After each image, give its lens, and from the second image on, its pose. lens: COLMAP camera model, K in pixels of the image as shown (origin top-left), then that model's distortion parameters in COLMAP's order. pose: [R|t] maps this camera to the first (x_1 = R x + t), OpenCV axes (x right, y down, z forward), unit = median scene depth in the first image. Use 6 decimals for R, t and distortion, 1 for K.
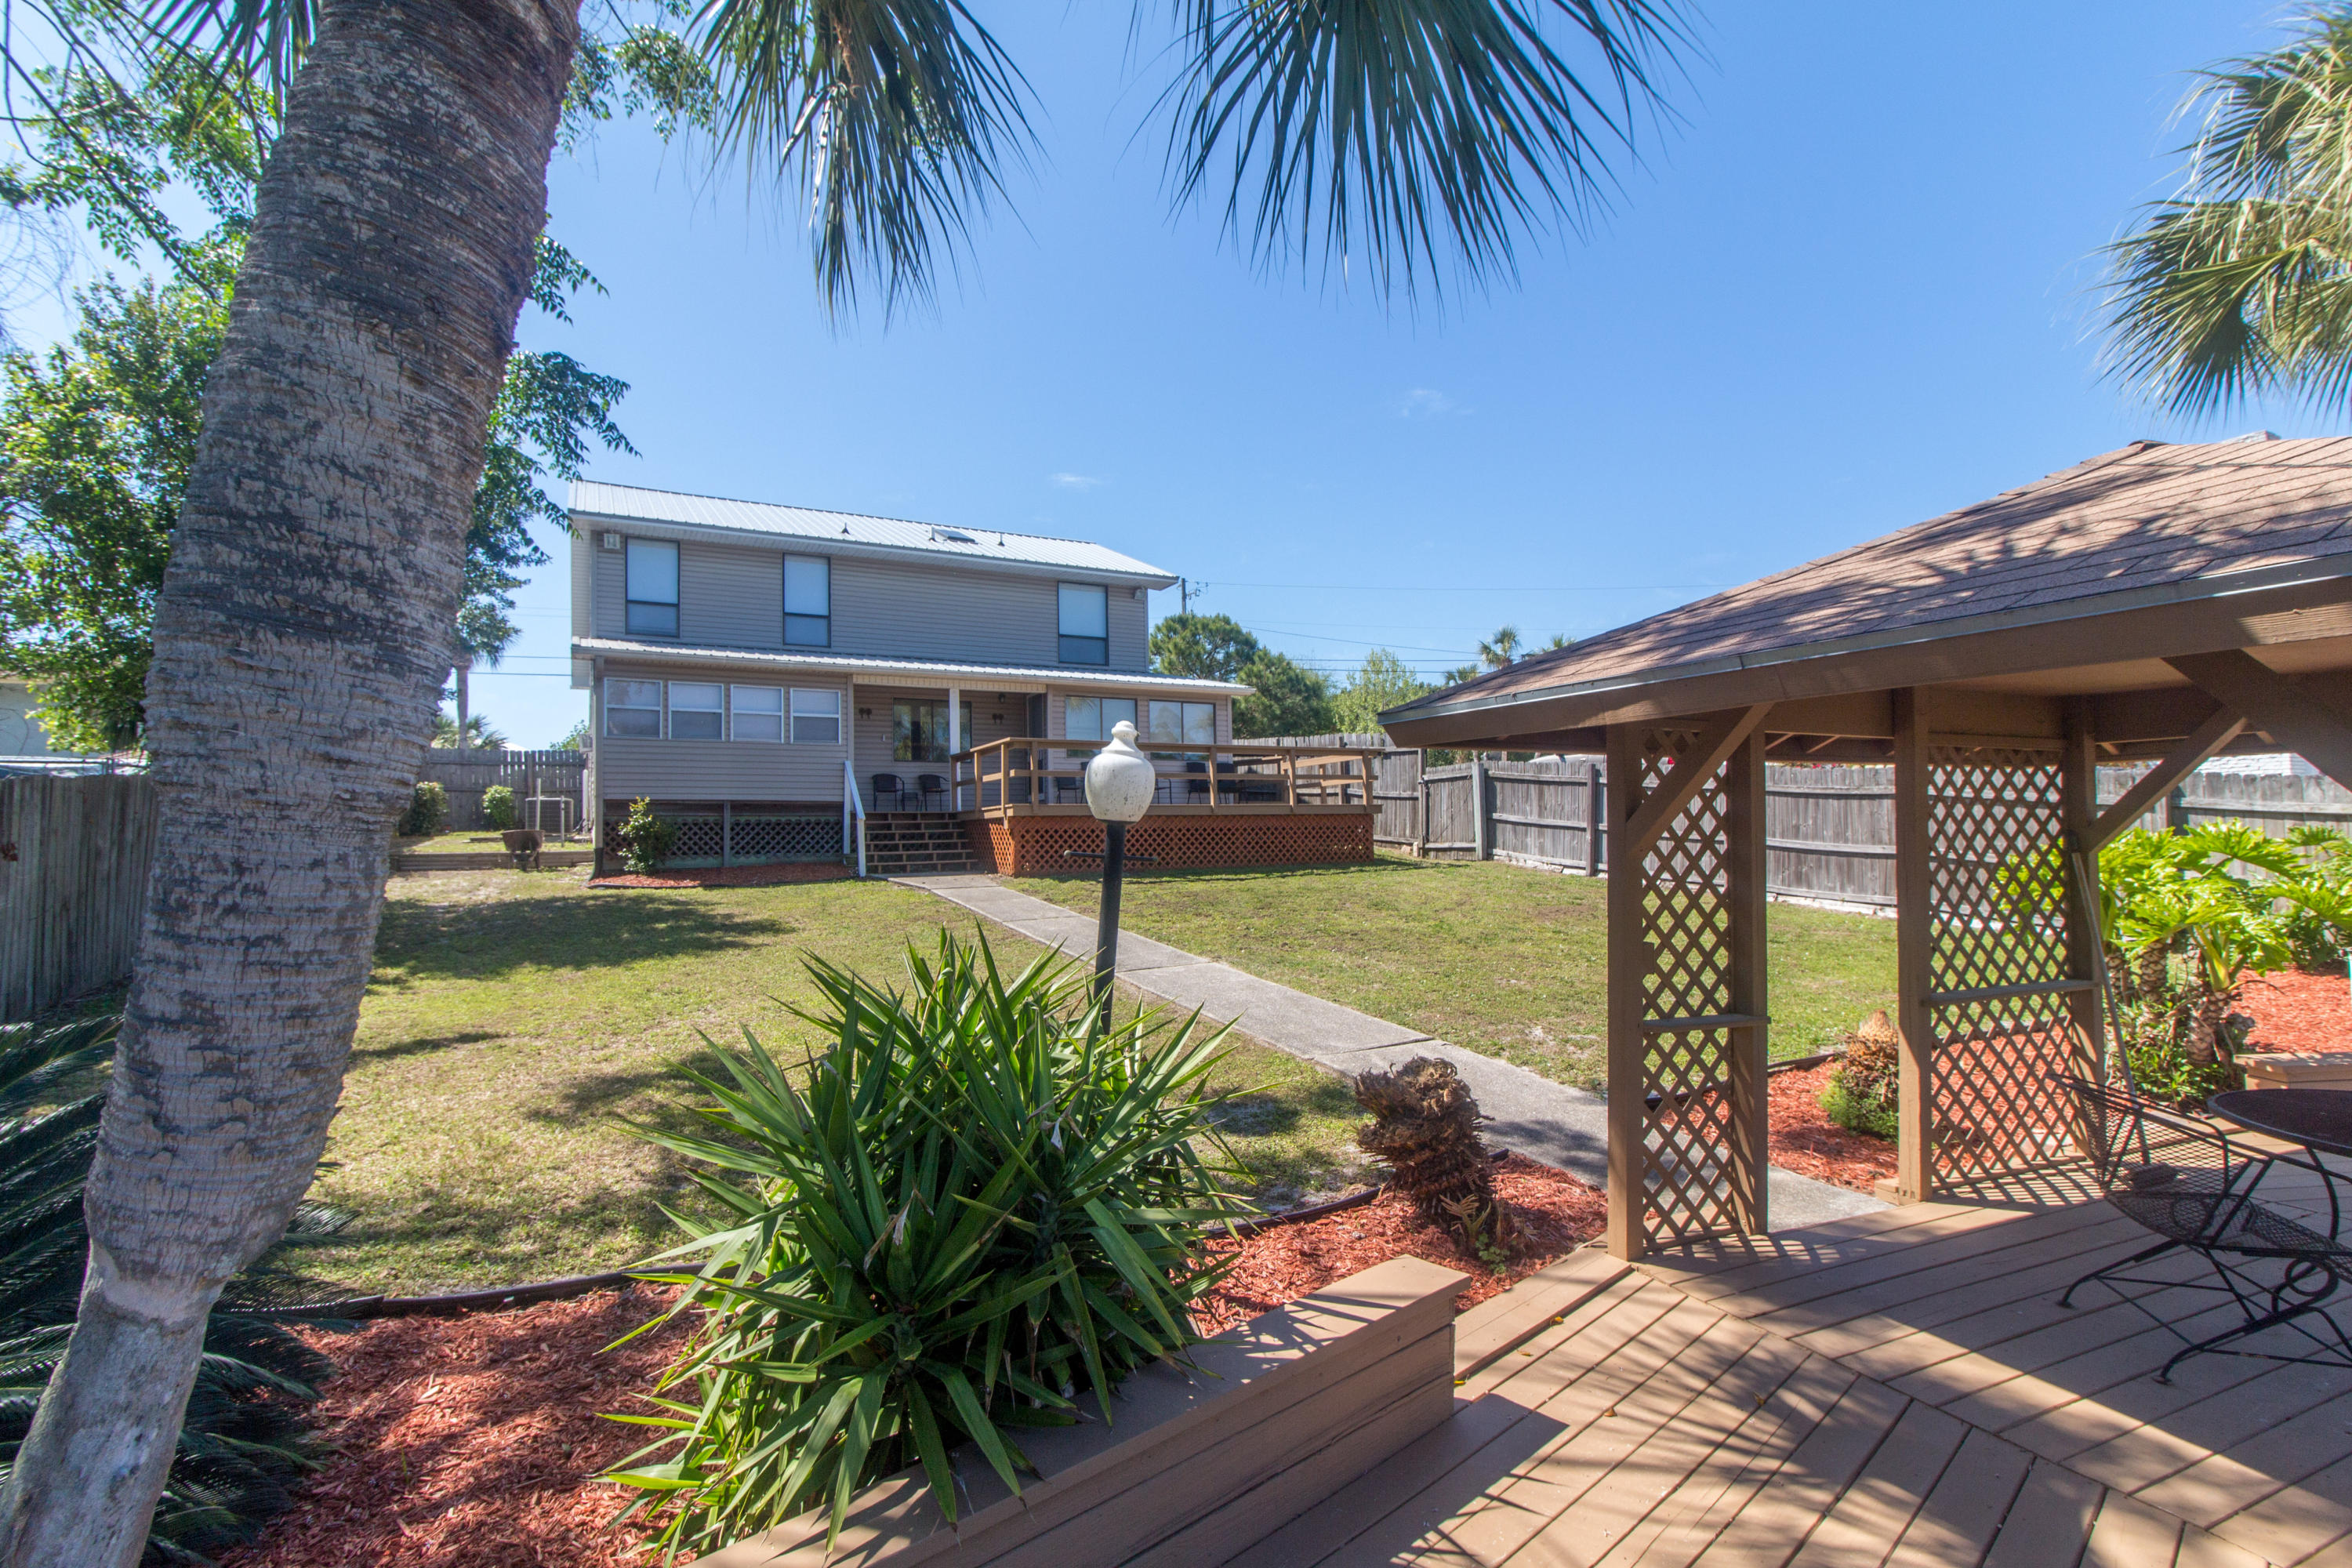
lens RADIAL K [[1092.6, 0, 1177.5], [0, 1092.6, 798.3], [0, 0, 1]] dist [0.000922, 0.000026]
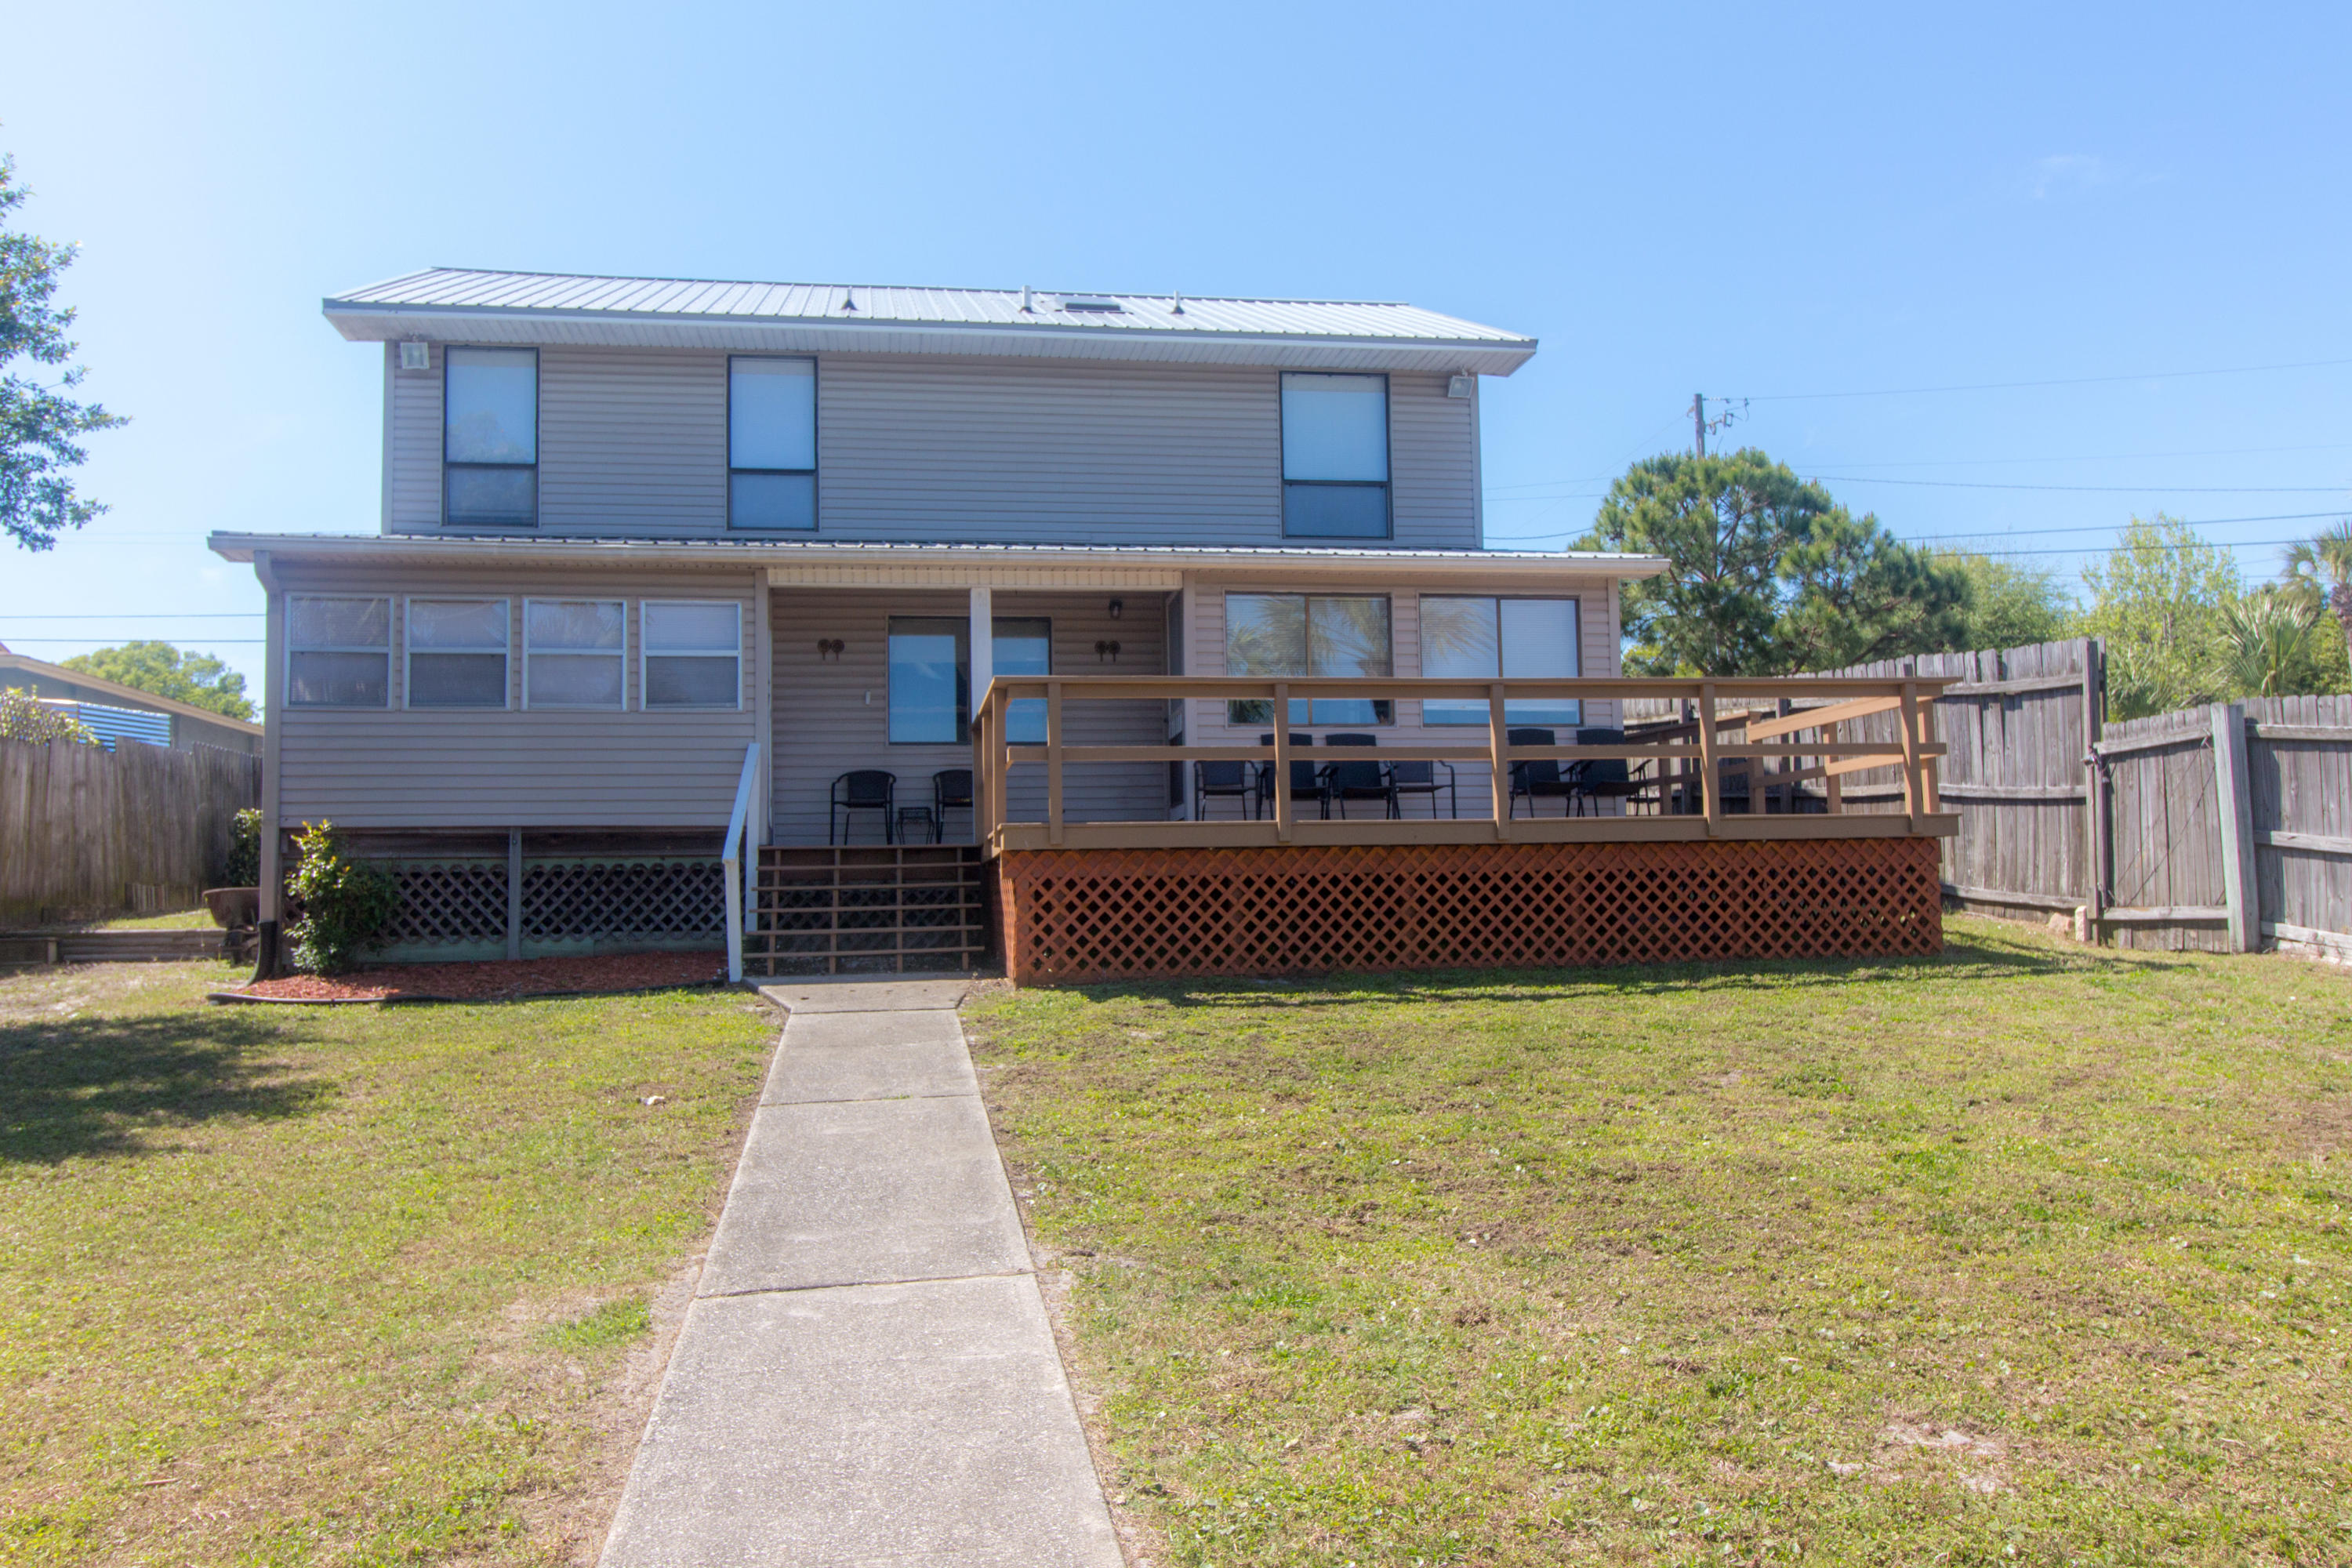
lens RADIAL K [[1867.6, 0, 1173.8], [0, 1867.6, 775.3], [0, 0, 1]] dist [0.002977, 0.004060]
pose [[0.948528, -0.024960, -0.315709, 0.126669], [0.015797, 0.999377, -0.031550, 0.008512], [0.316300, 0.024939, 0.948331, 0.239844]]
